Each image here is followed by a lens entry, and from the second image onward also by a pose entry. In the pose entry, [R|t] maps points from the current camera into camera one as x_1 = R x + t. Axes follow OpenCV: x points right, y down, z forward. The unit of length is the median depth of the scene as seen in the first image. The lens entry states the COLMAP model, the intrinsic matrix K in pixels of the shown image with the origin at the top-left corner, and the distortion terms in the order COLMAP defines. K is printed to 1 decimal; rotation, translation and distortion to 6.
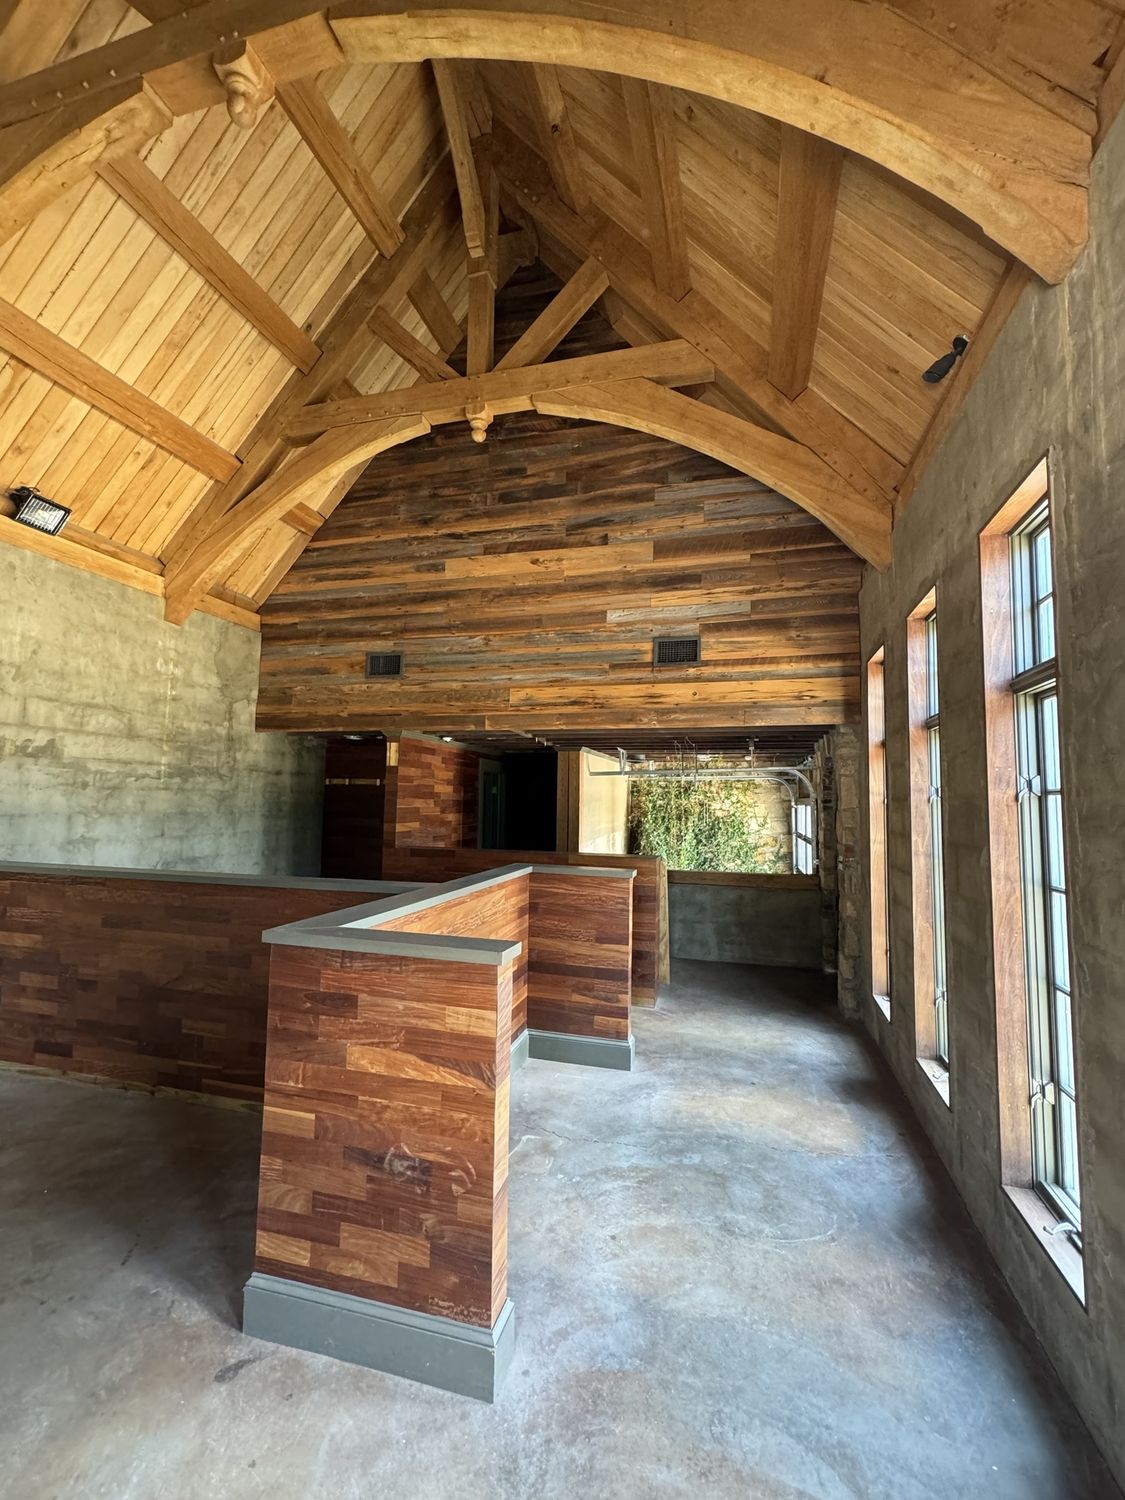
lens RADIAL K [[659.5, 0, 558.6], [0, 659.5, 744.8], [0, 0, 1]] dist [-0.001536, -0.000025]
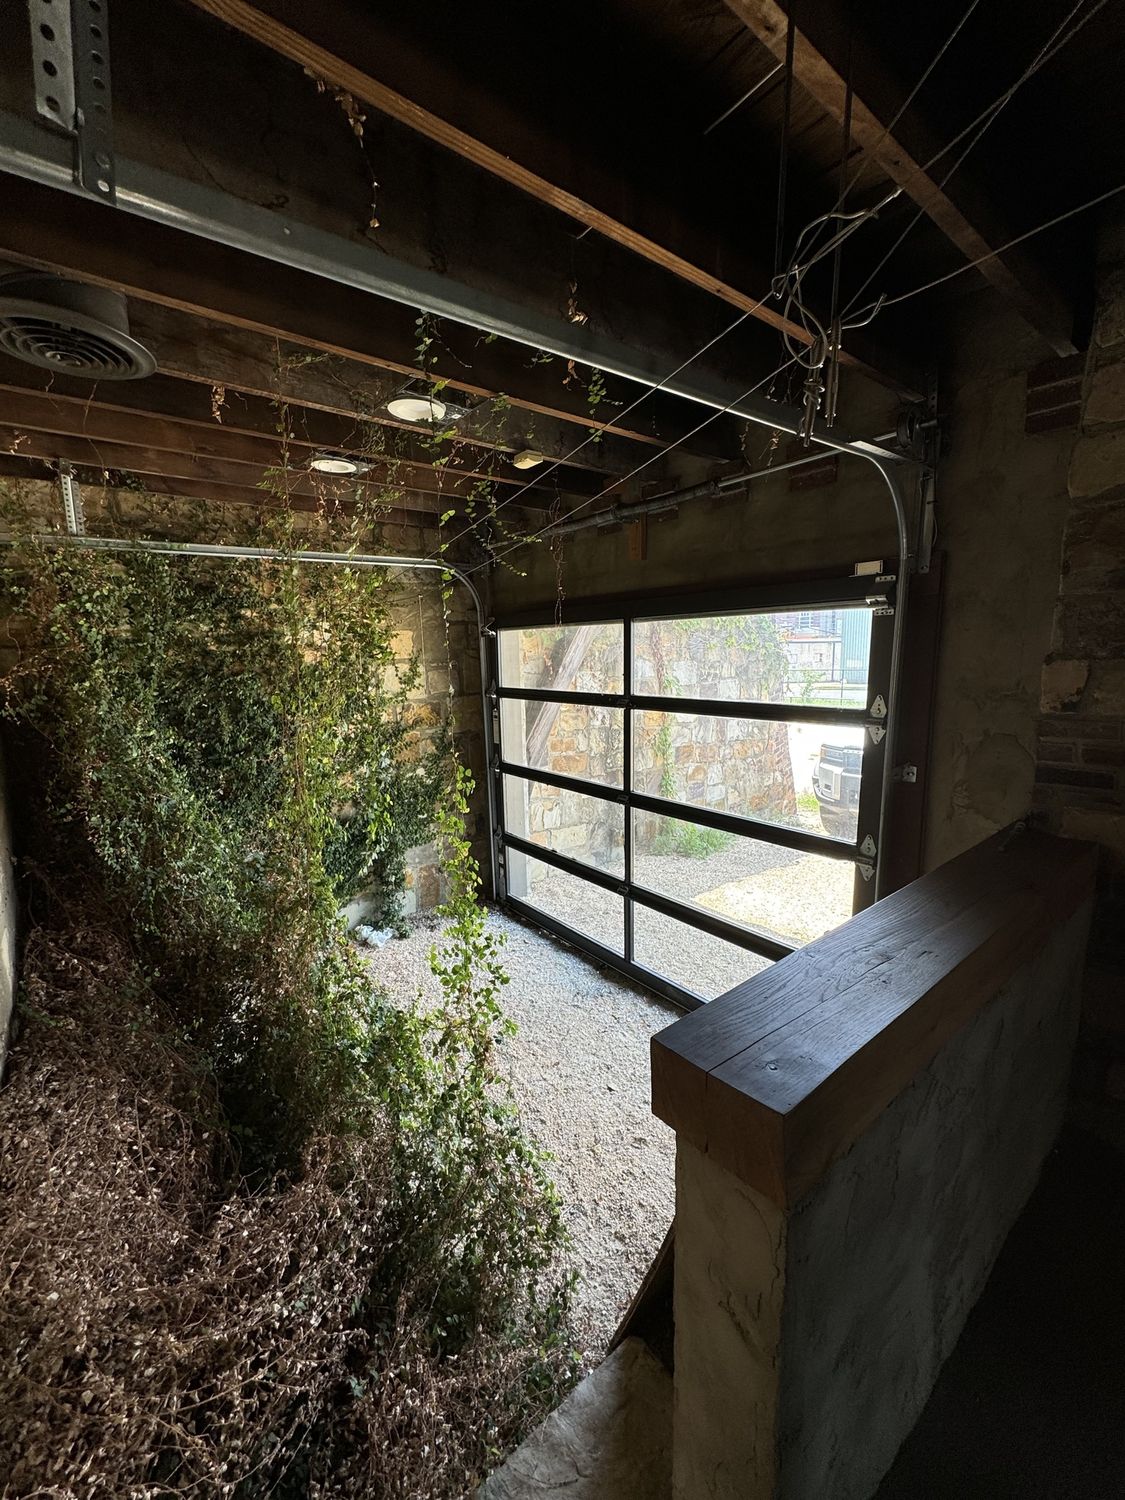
lens RADIAL K [[598.6, 0, 559.2], [0, 598.6, 751.3], [0, 0, 1]] dist [-0.000860, -0.000117]
pose [[0.593679, -0.156589, 0.789319, 0.089477], [-0.039370, 0.974057, 0.222850, 0.142592], [-0.803738, -0.163377, 0.572112, 1.288268]]
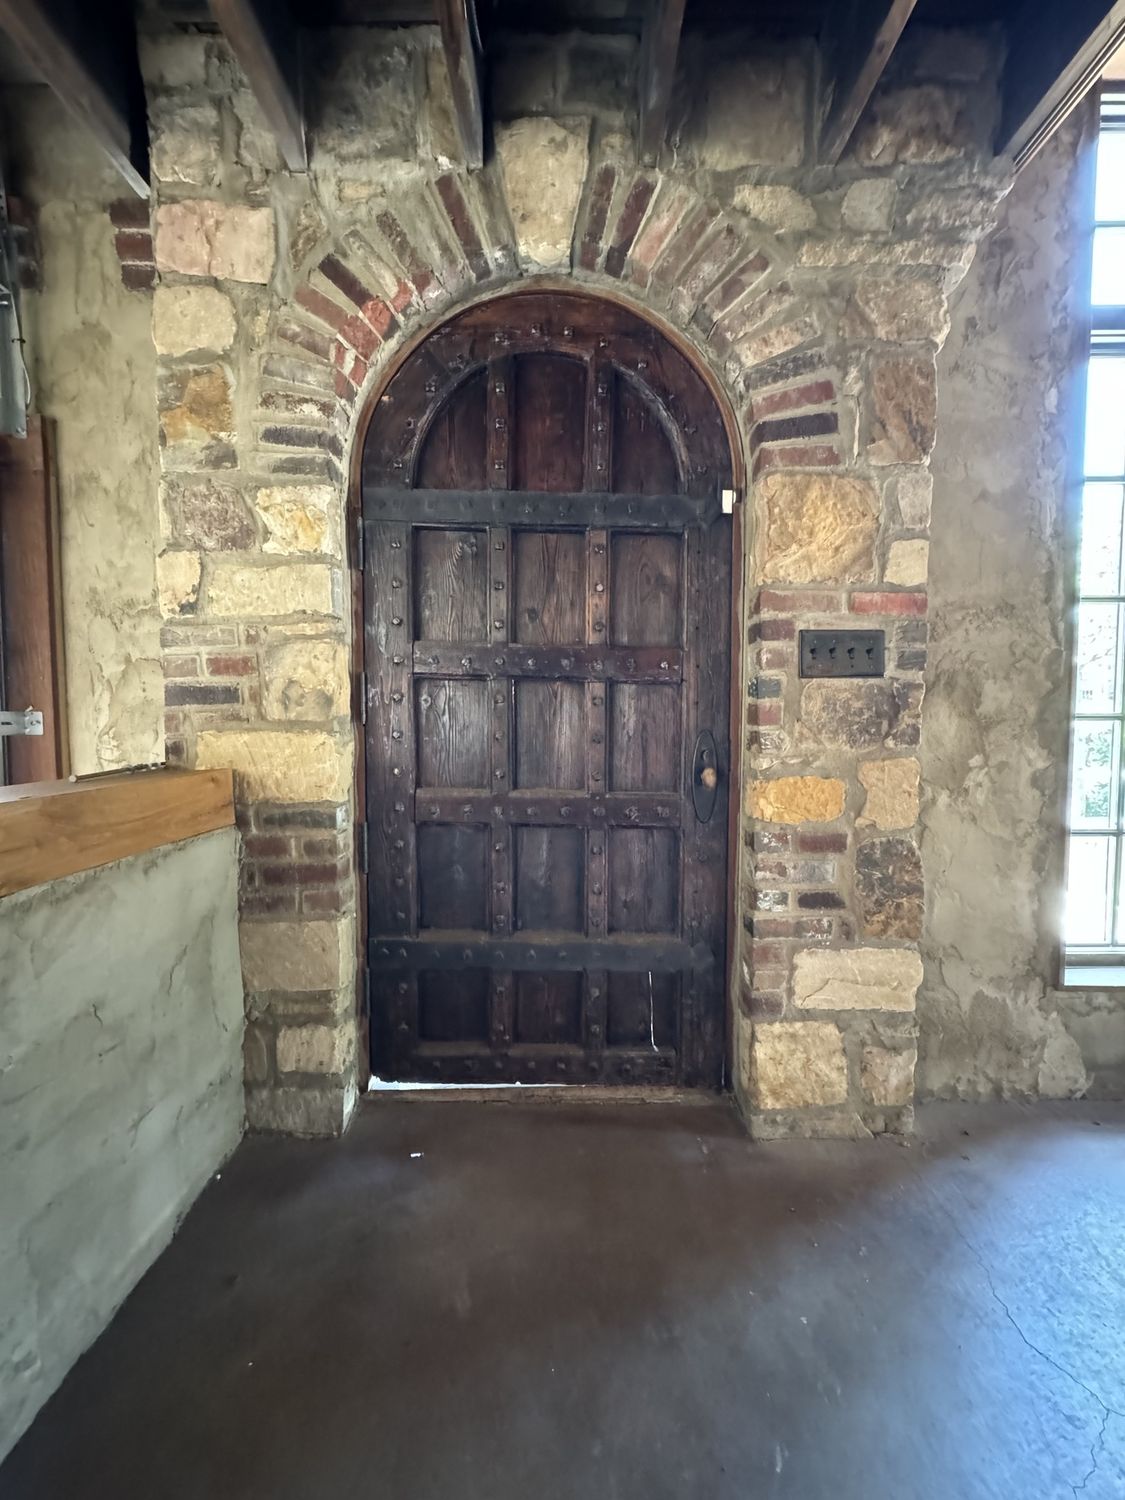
lens RADIAL K [[598.6, 0, 561.4], [0, 598.6, 749.4], [0, 0, 1]] dist [-0.000860, -0.000117]
pose [[-0.263650, -0.074248, 0.961757, 0.209746], [-0.082953, 0.995085, 0.054081, 0.214306], [-0.961045, -0.065522, -0.268514, 1.163781]]
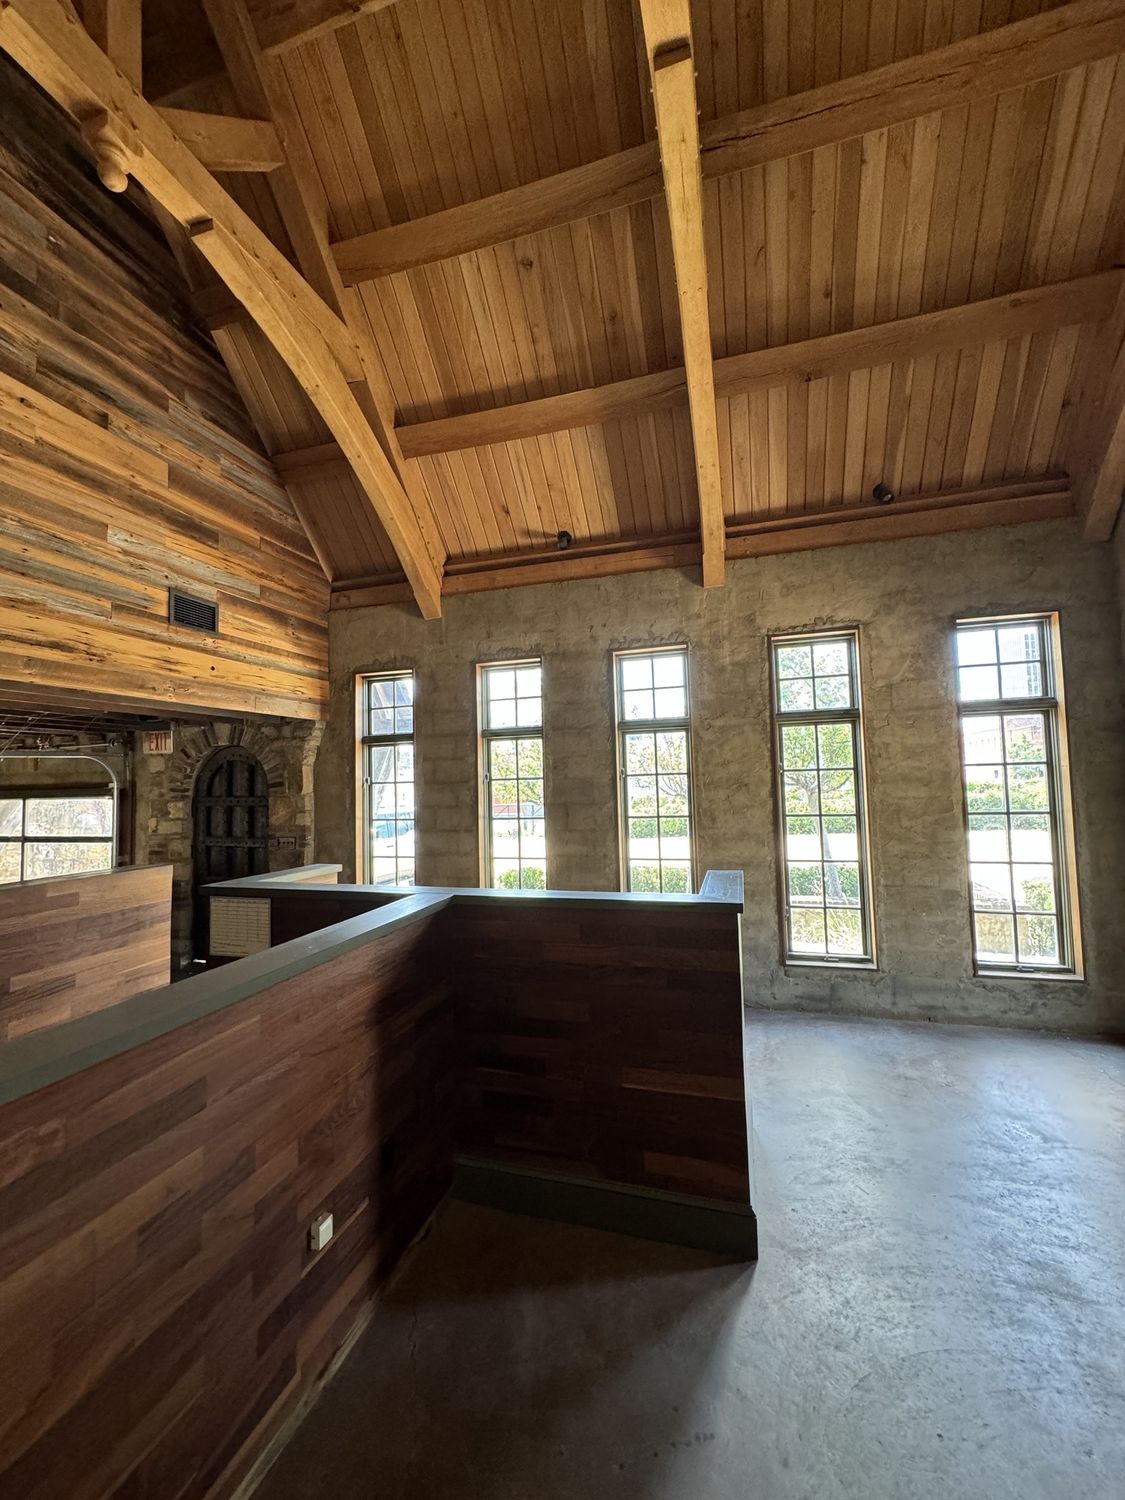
lens RADIAL K [[598.6, 0, 561.6], [0, 598.6, 754.4], [0, 0, 1]] dist [-0.000860, -0.000117]
pose [[0.021691, 0.031905, 0.999256, -0.556173], [-0.055611, 0.997982, -0.030657, 0.033408], [-0.998217, -0.054904, 0.023421, 0.503203]]
